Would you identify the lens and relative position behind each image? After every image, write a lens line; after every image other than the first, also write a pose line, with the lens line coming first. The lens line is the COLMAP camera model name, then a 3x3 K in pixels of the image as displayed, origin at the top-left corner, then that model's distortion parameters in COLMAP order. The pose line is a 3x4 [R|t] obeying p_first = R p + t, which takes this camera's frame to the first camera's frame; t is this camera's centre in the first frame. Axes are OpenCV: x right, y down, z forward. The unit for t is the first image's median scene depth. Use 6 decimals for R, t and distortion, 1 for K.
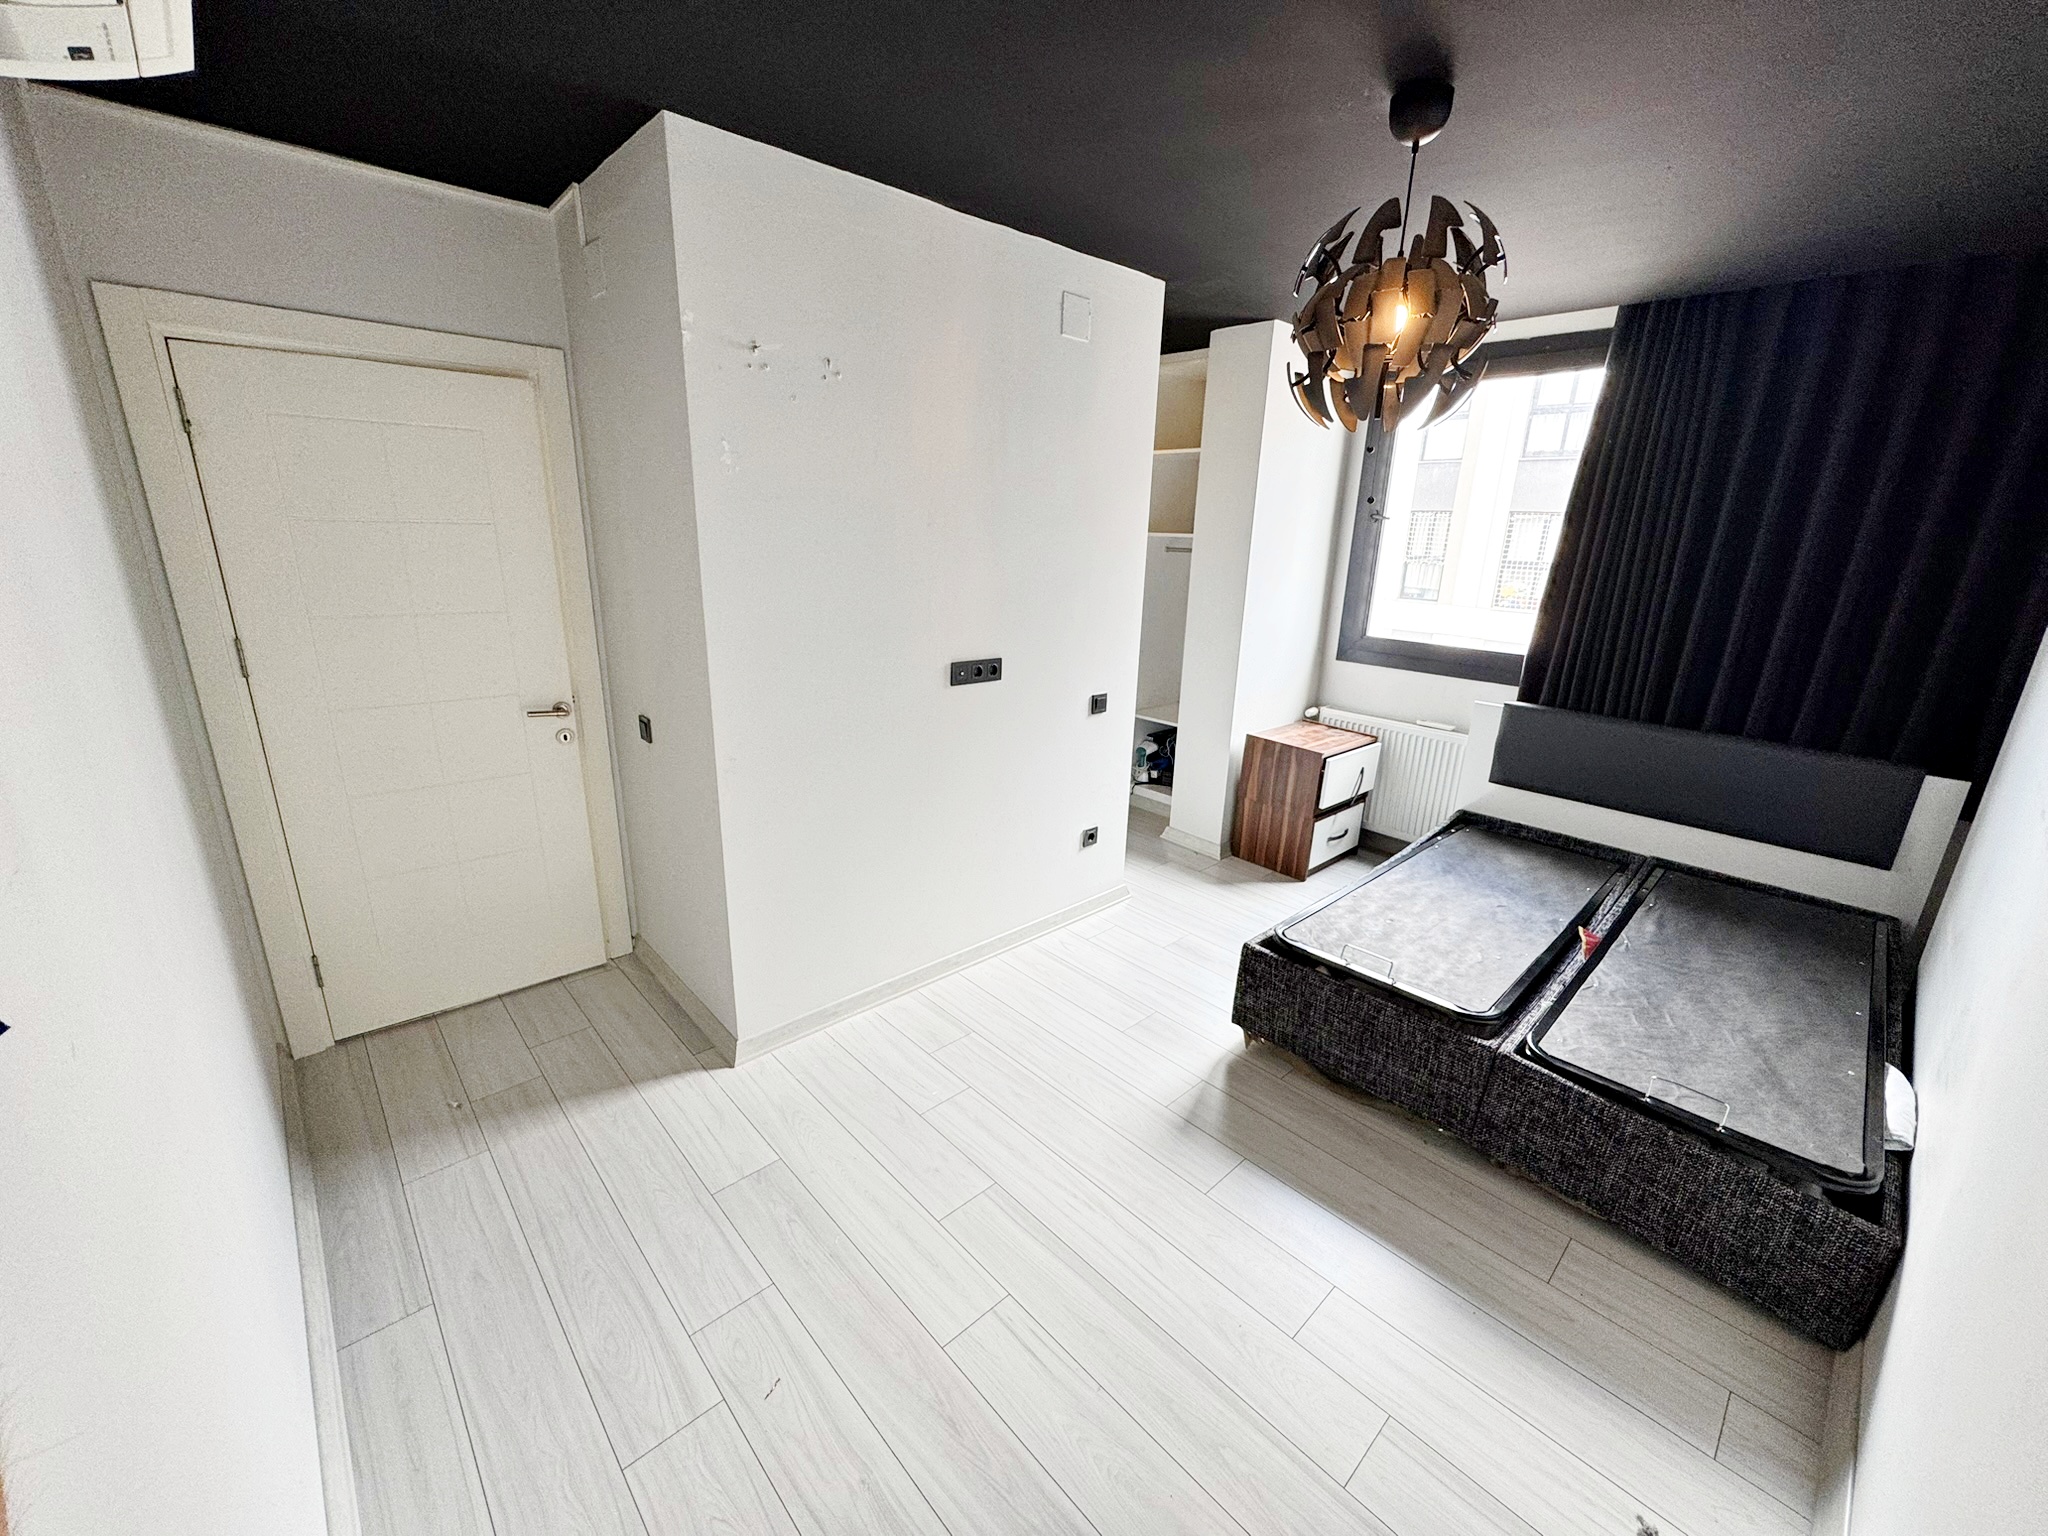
lens RADIAL K [[820.2, 0, 1024.0], [0, 820.2, 768.0], [0, 0, 1]] dist [-0.003090, -0.000463]
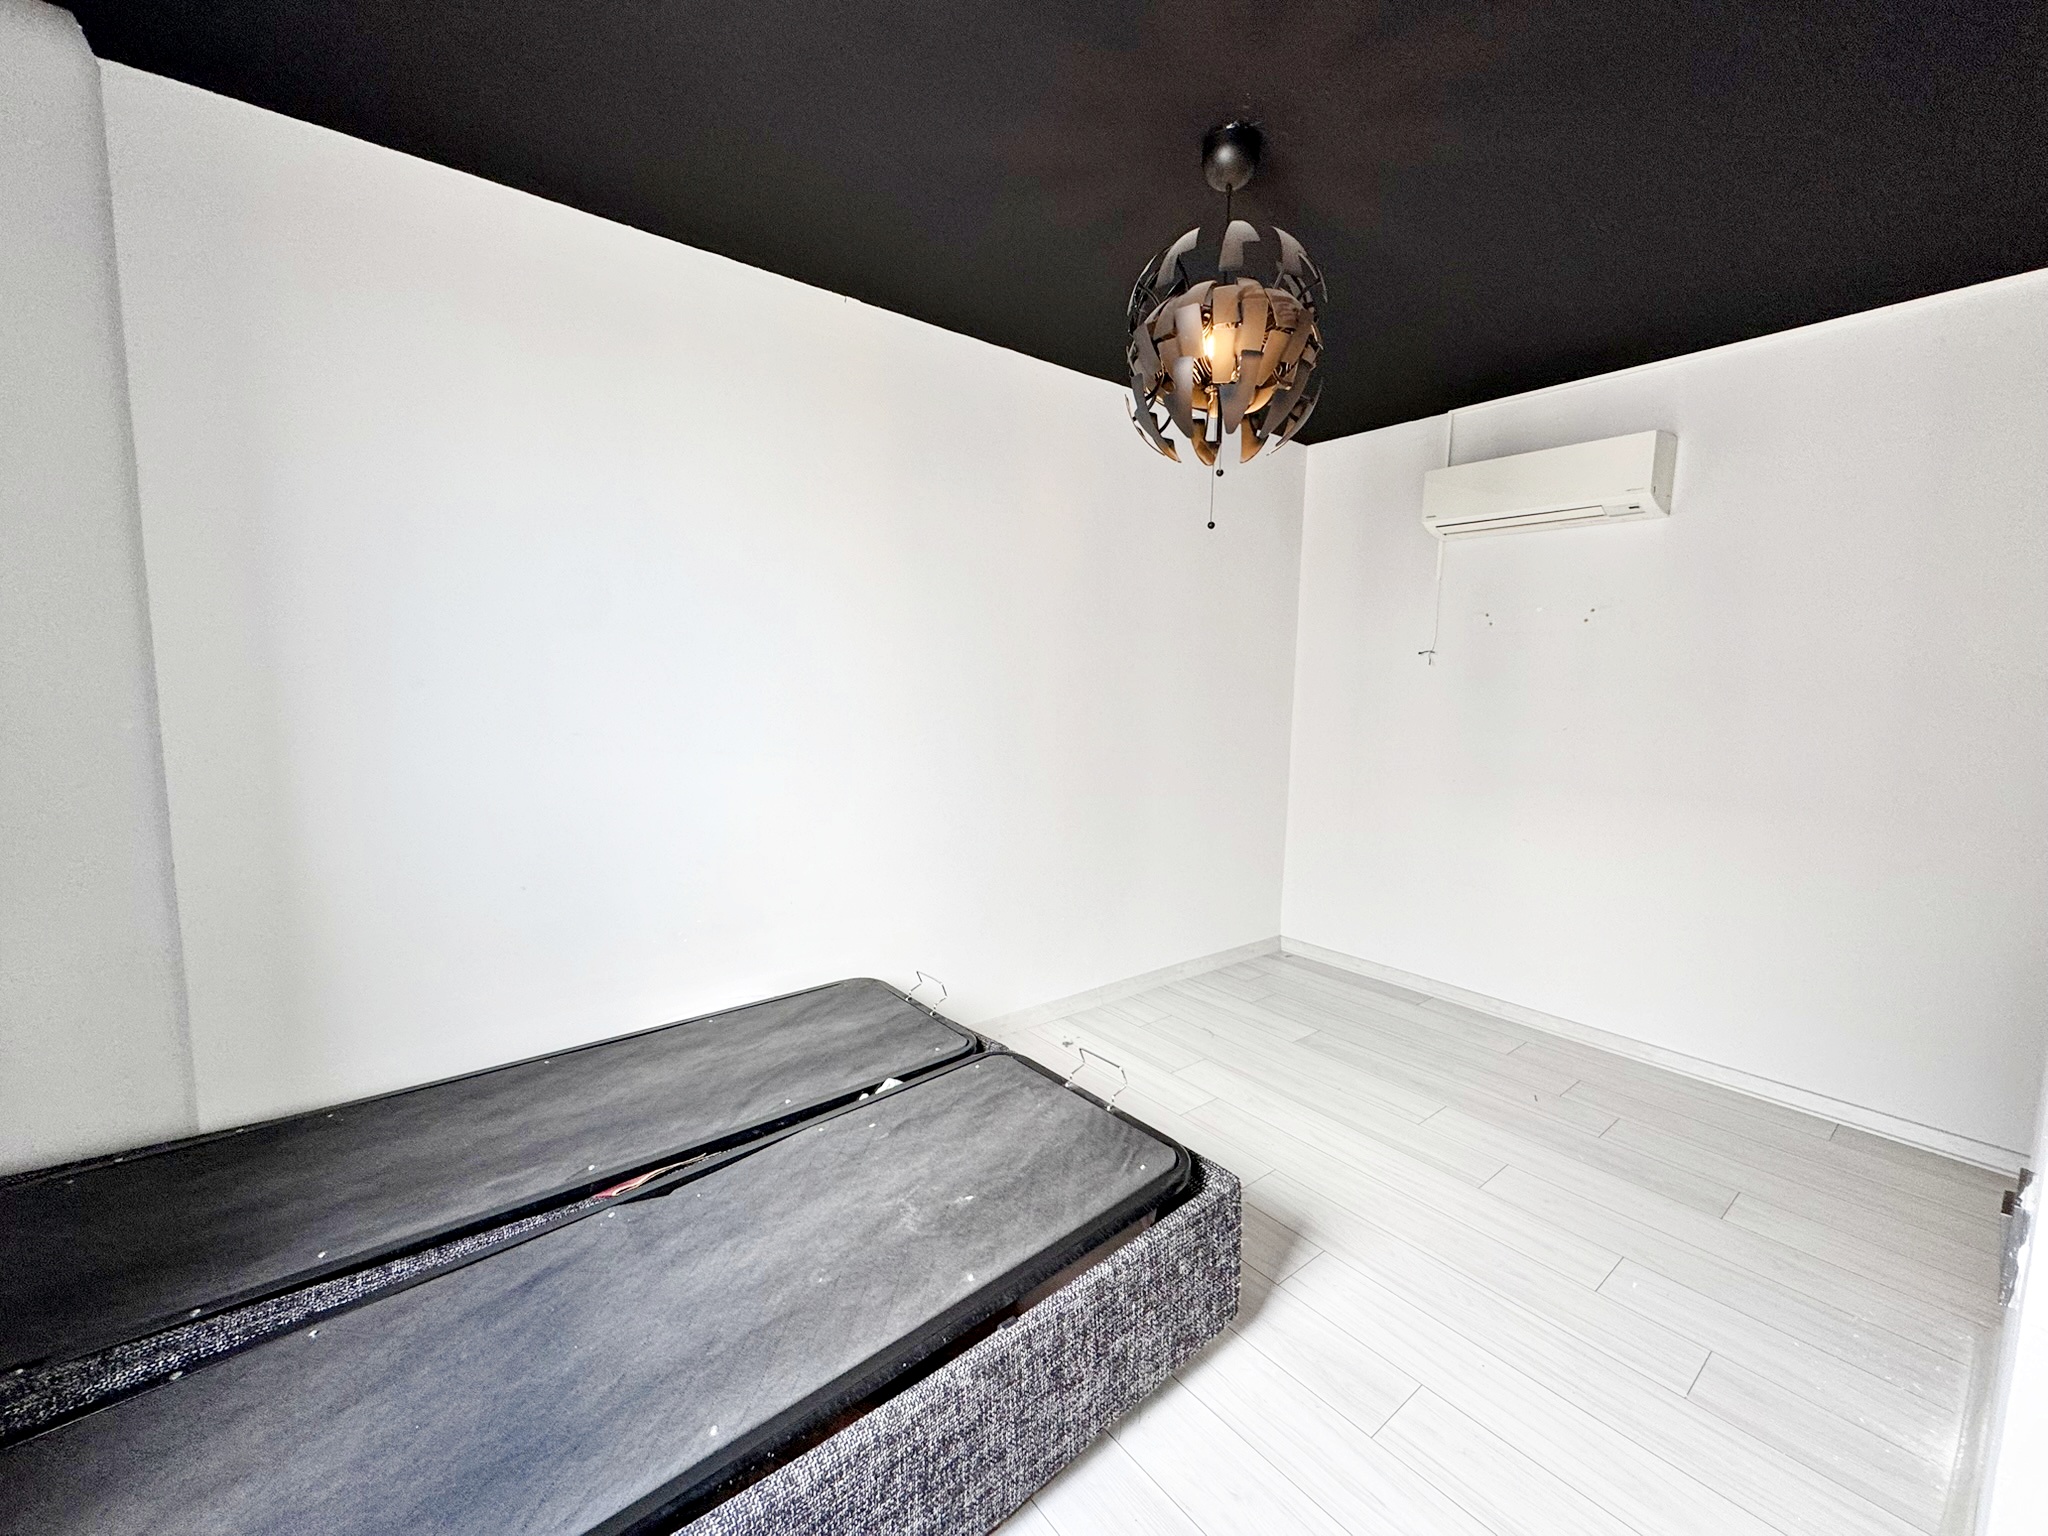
lens RADIAL K [[820.2, 0, 1024.0], [0, 820.2, 768.0], [0, 0, 1]] dist [-0.003090, -0.000463]
pose [[-0.993525, -0.065556, 0.092794, 0.392643], [-0.023468, 0.917538, 0.396954, -0.324352], [-0.111165, 0.392206, -0.913136, 1.455105]]
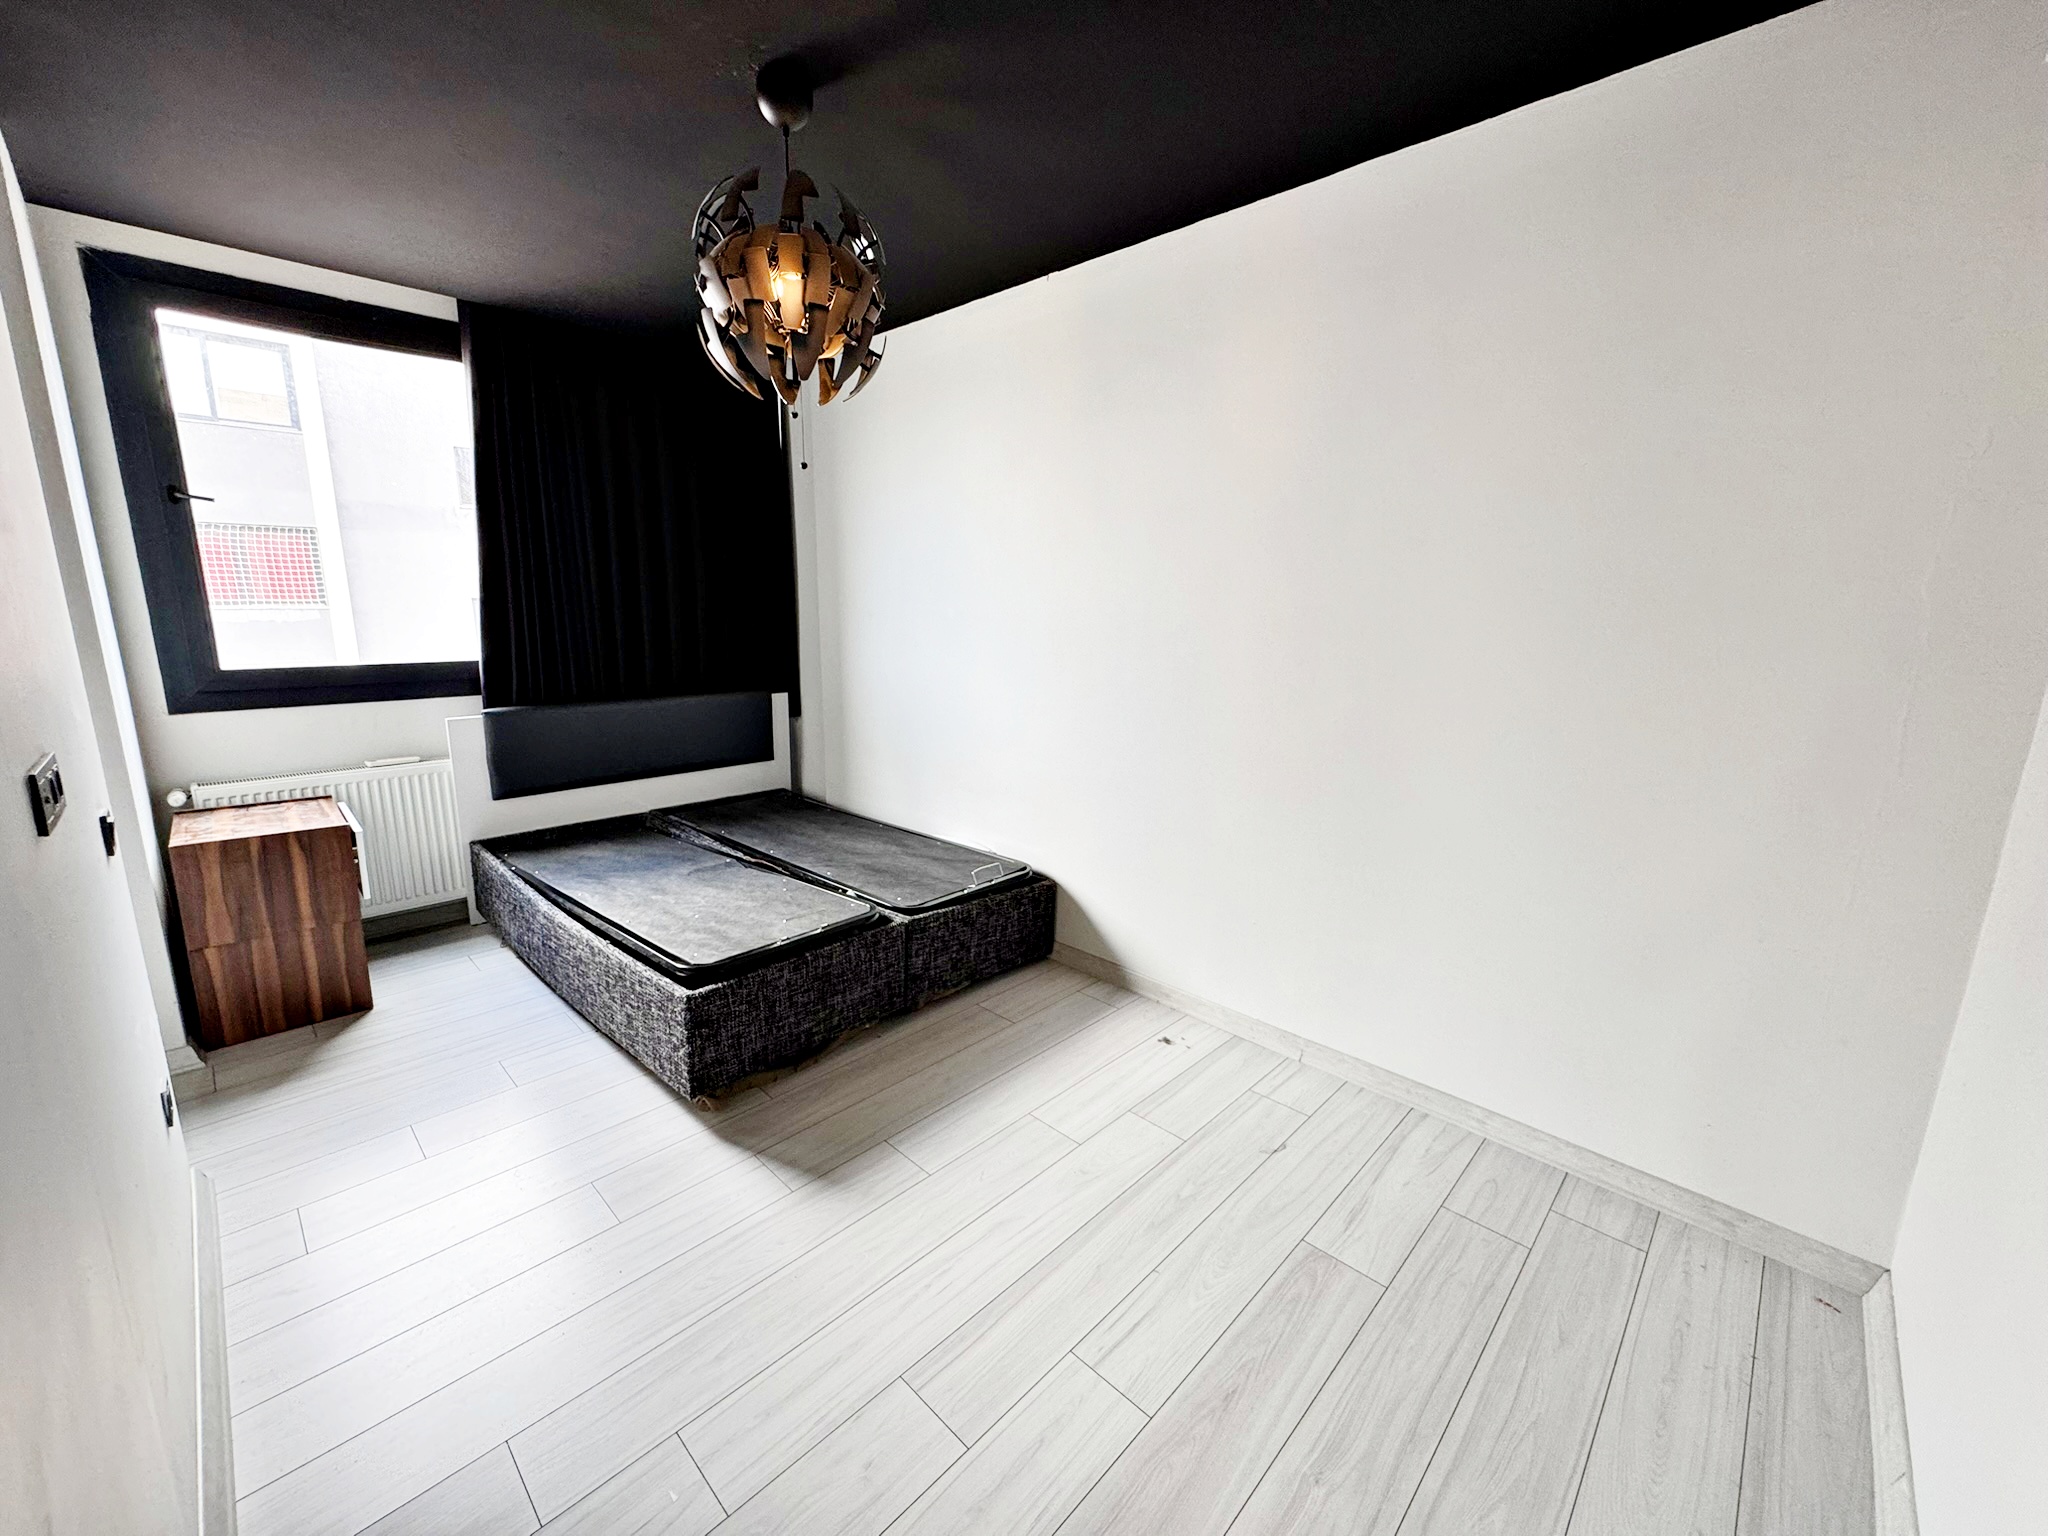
lens RADIAL K [[810.5, 0, 1025.7], [0, 810.5, 771.0], [0, 0, 1]] dist [-0.002653, -0.000241]
pose [[-0.048189, -0.236465, 0.970444, -0.475944], [0.273822, 0.931224, 0.240505, -0.098834], [-0.960572, 0.277319, 0.019874, 0.584959]]
